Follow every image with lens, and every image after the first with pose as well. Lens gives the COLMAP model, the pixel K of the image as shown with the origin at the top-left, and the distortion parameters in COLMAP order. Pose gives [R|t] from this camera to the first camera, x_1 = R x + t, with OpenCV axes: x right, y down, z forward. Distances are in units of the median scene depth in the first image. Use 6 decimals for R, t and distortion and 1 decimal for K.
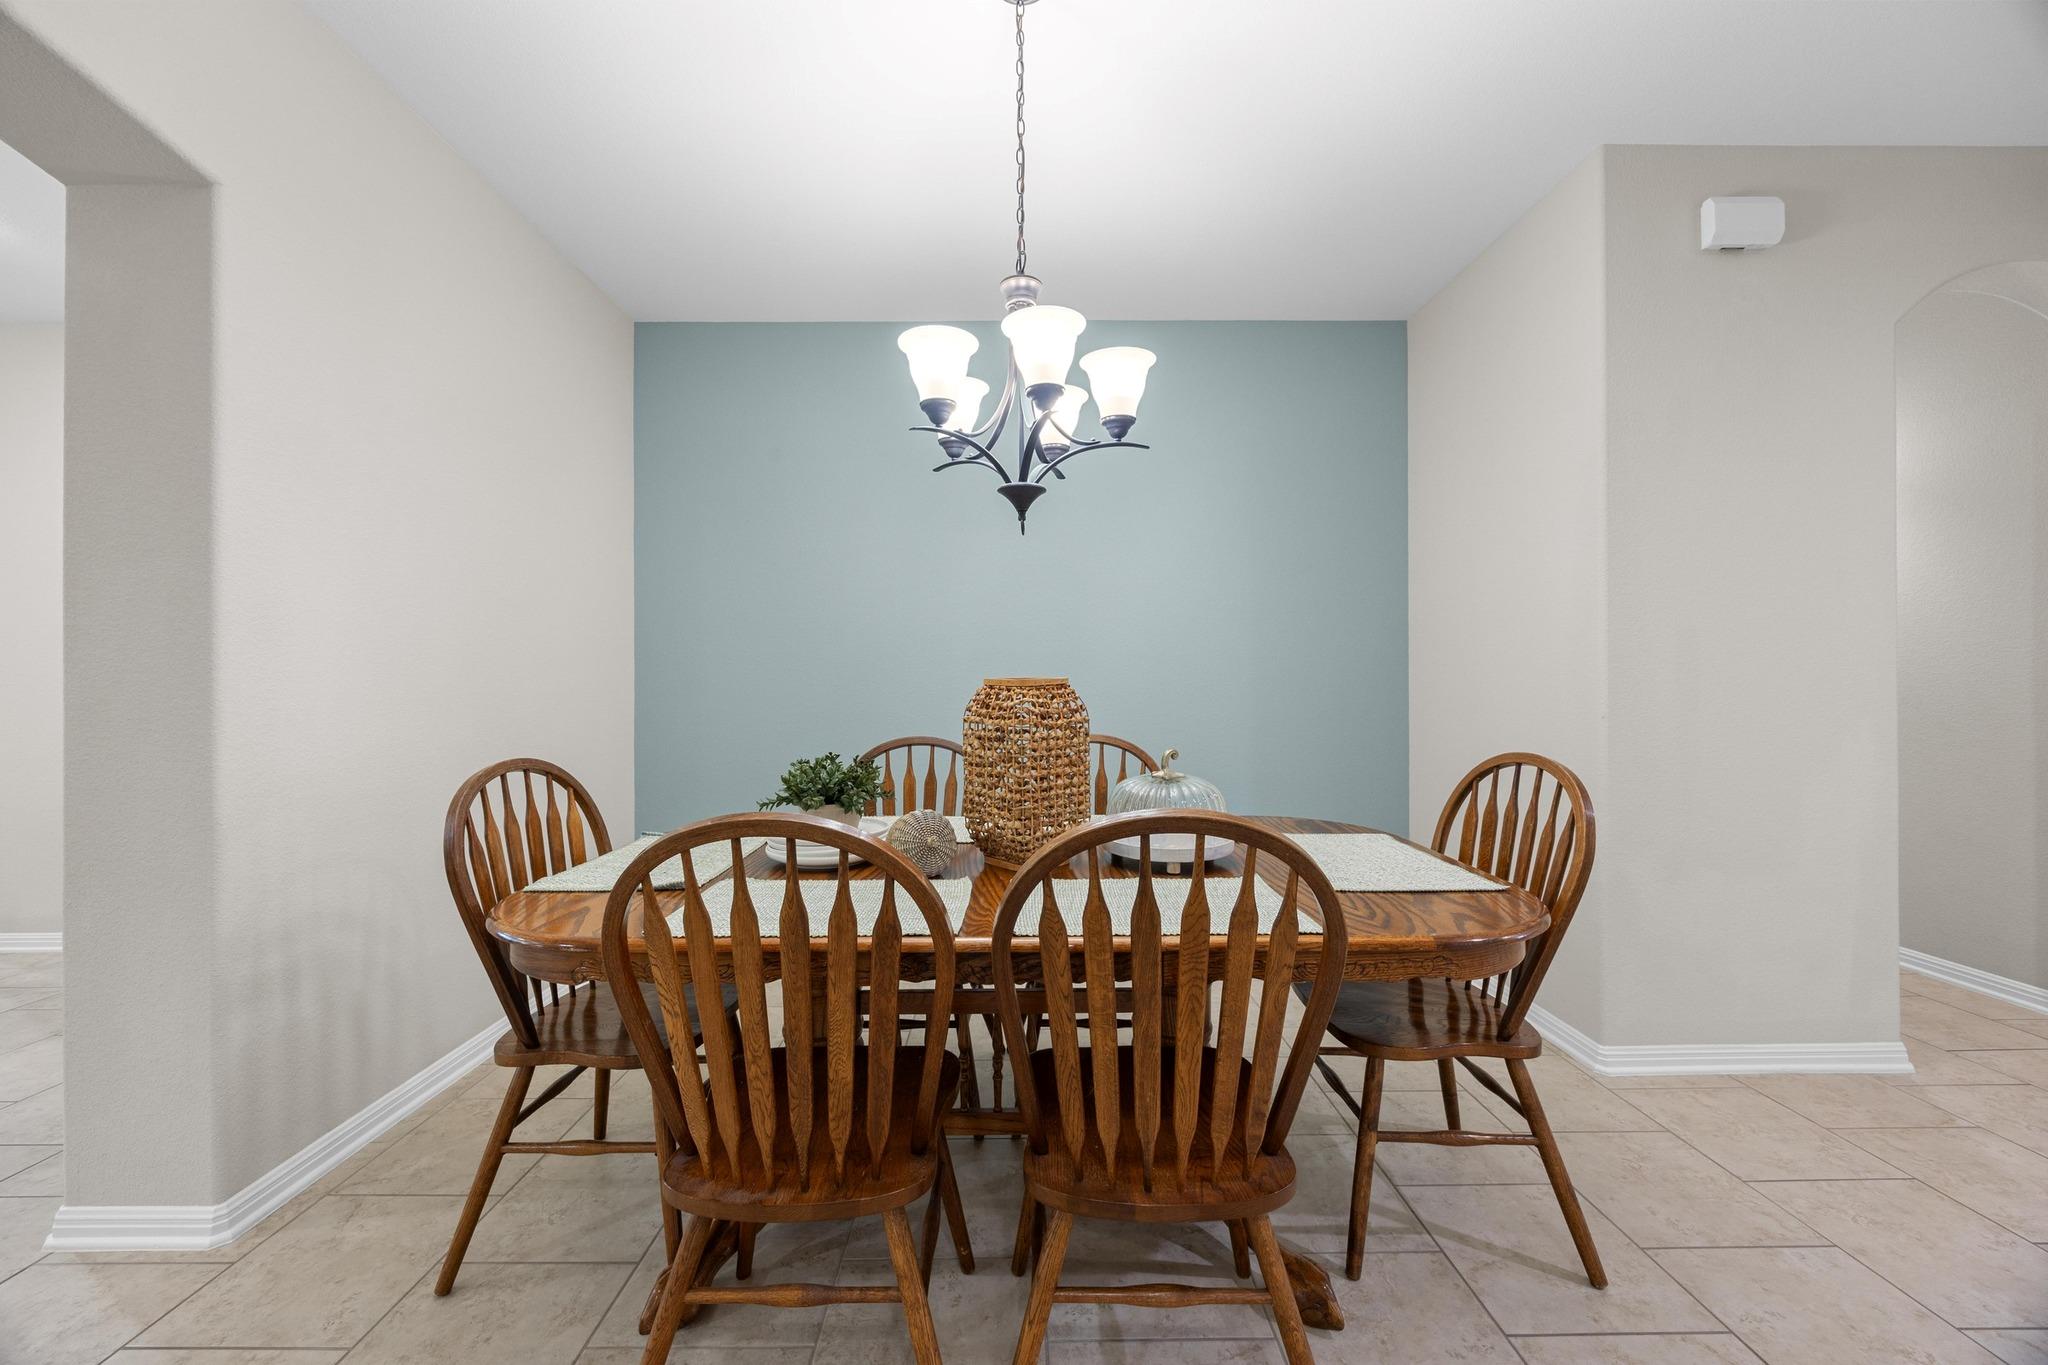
lens RADIAL K [[788.5, 0, 1020.7], [0, 788.5, 679.2], [0, 0, 1]] dist [0.001793, 0.000190]
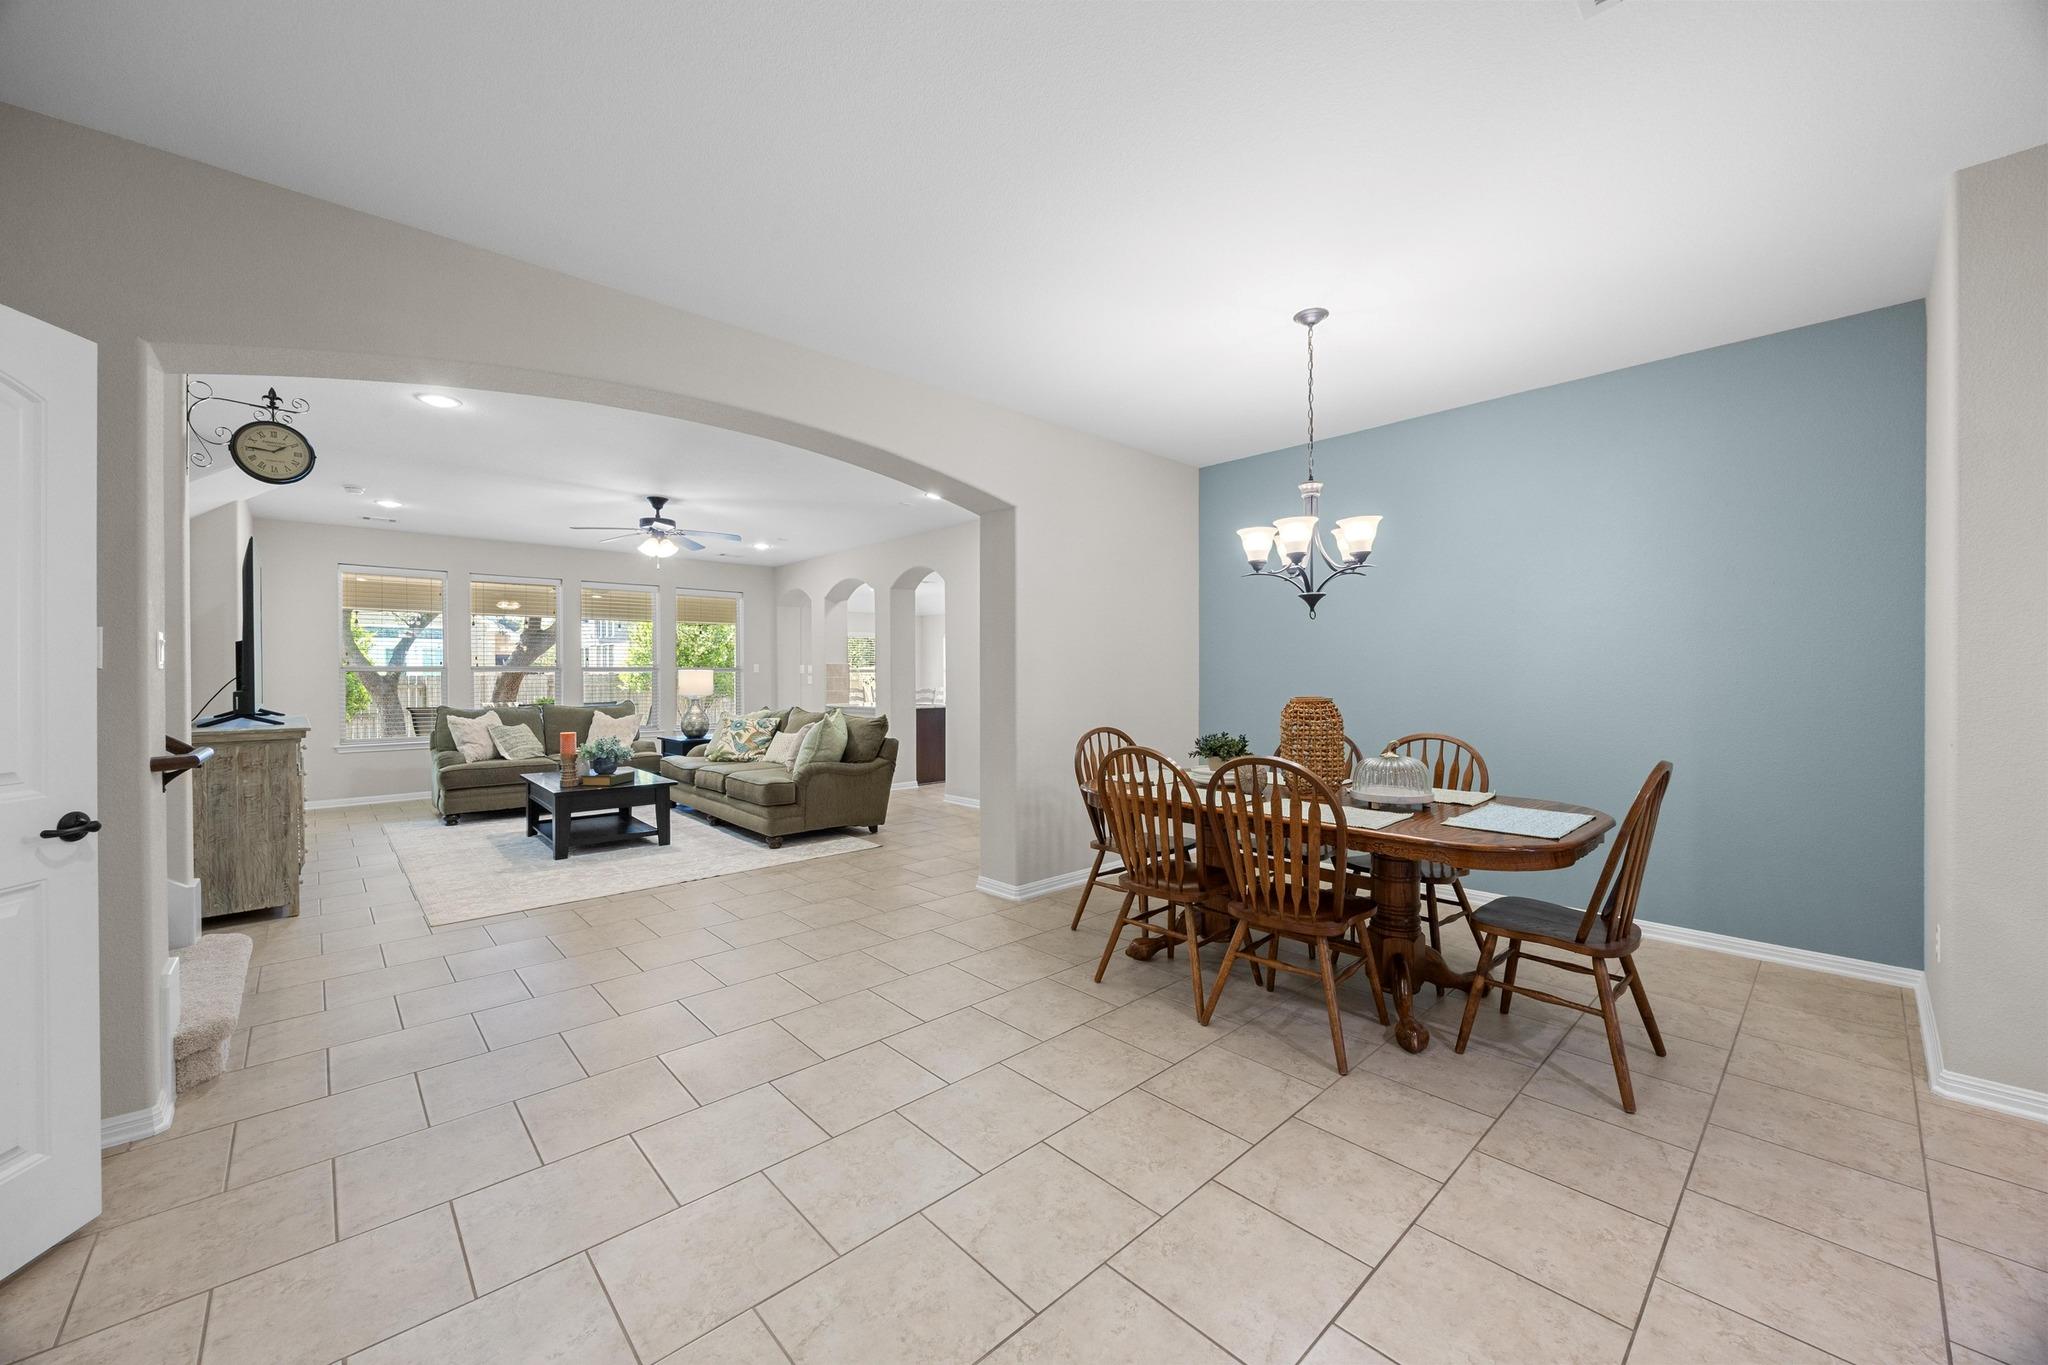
lens RADIAL K [[773.0, 0, 1021.2], [0, 773.0, 681.0], [0, 0, 1]] dist [-0.002967, -0.000082]
pose [[0.678249, 0.016687, -0.734643, 0.891432], [0.000605, 0.999729, 0.023267, -0.089277], [0.734832, -0.016225, 0.678055, -0.738990]]
